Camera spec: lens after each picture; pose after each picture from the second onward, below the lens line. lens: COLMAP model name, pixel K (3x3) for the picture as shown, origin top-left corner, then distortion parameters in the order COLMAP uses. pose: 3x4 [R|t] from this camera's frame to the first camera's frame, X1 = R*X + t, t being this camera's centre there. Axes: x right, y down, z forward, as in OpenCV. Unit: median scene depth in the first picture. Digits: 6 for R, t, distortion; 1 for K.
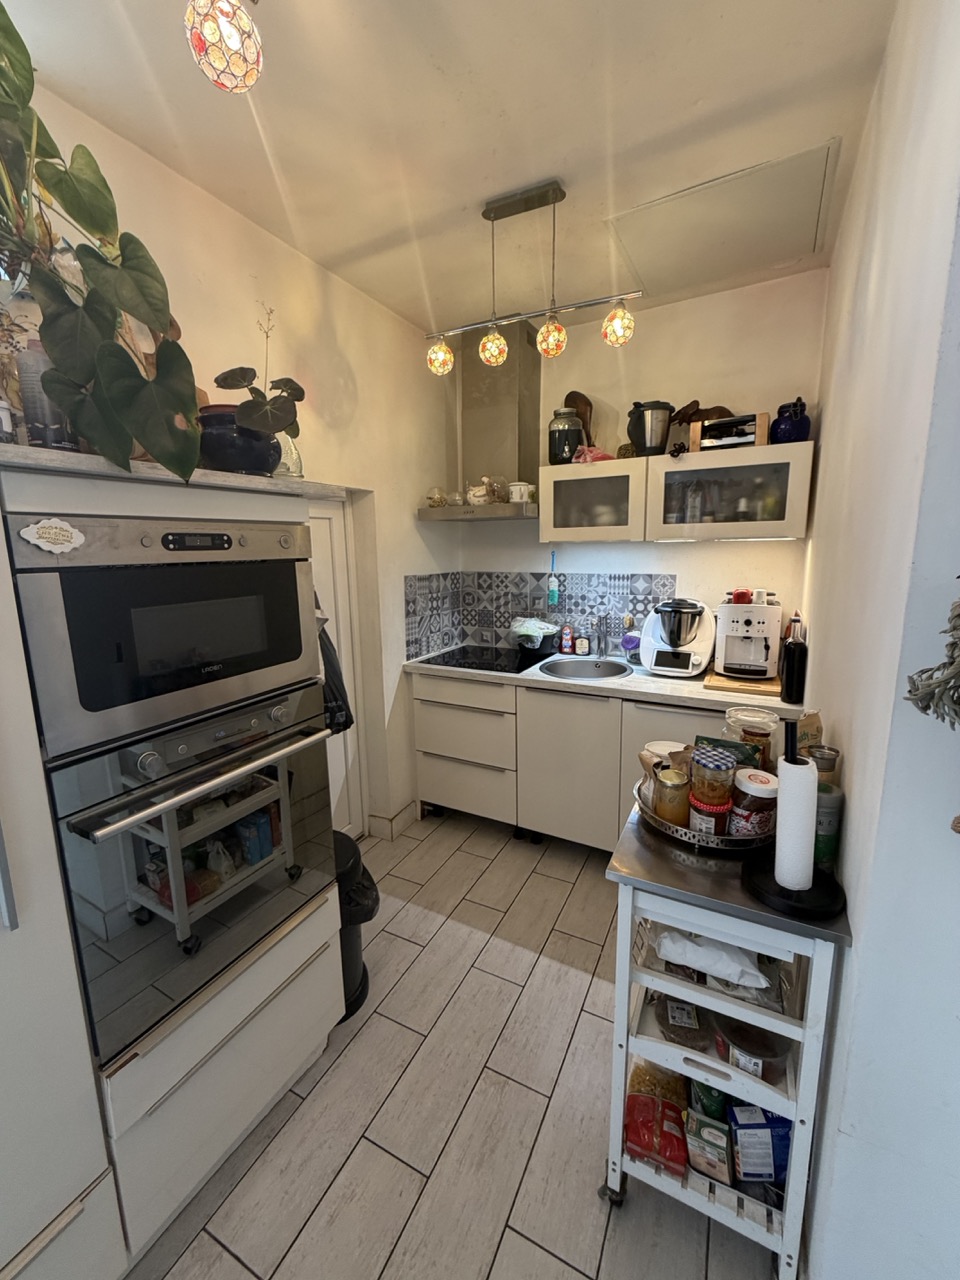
lens RADIAL K [[516.8, 0, 478.8], [0, 516.8, 636.7], [0, 0, 1]] dist [-0.007383, -0.000344]
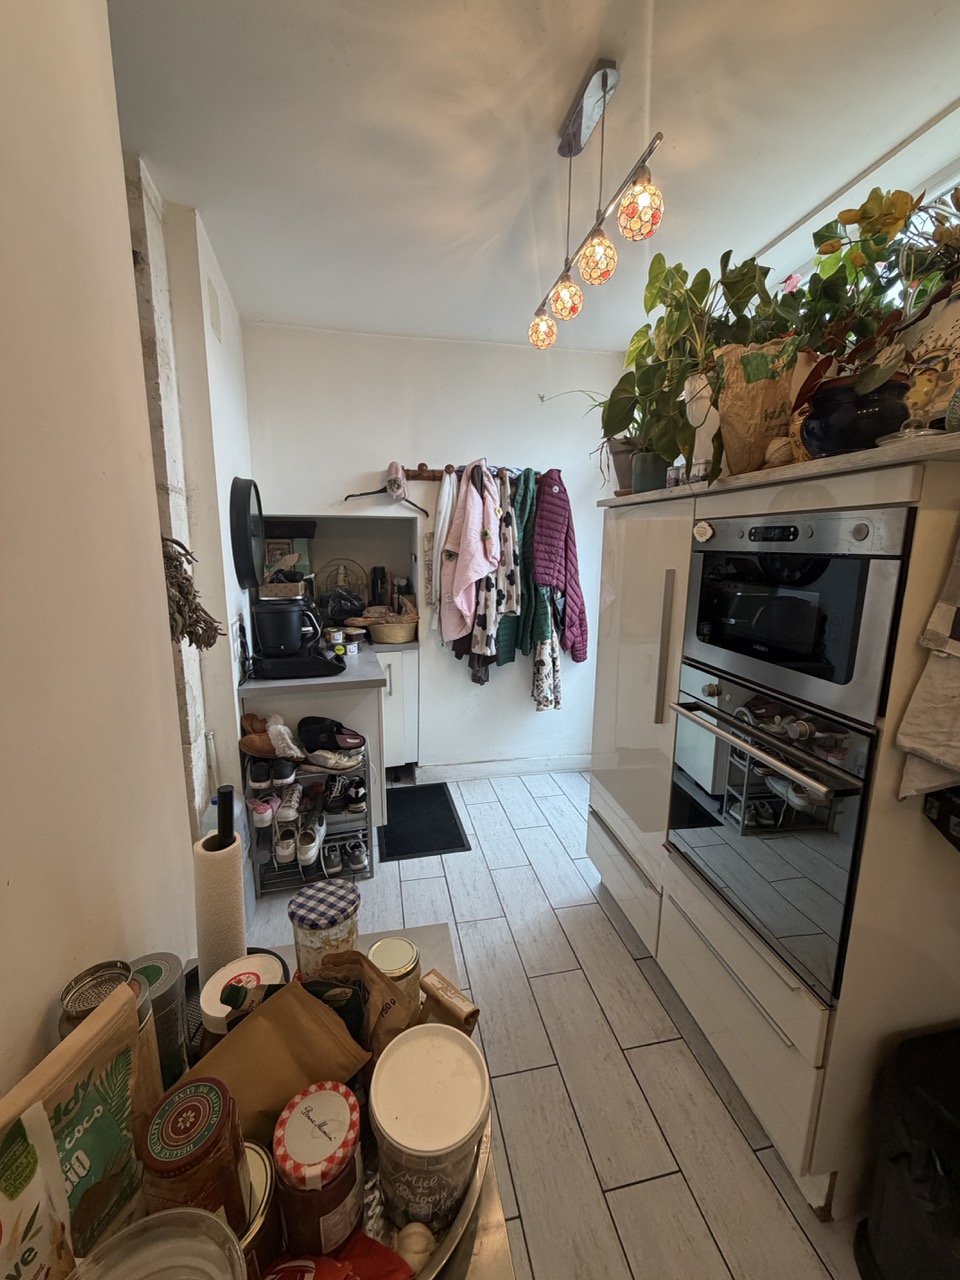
lens RADIAL K [[516.8, 0, 480.2], [0, 516.8, 638.7], [0, 0, 1]] dist [-0.007383, -0.000344]
pose [[-0.778942, 0.124732, -0.614566, 0.679901], [-0.101794, 0.941871, 0.320183, -0.269737], [0.618779, 0.311963, -0.720966, 1.521056]]
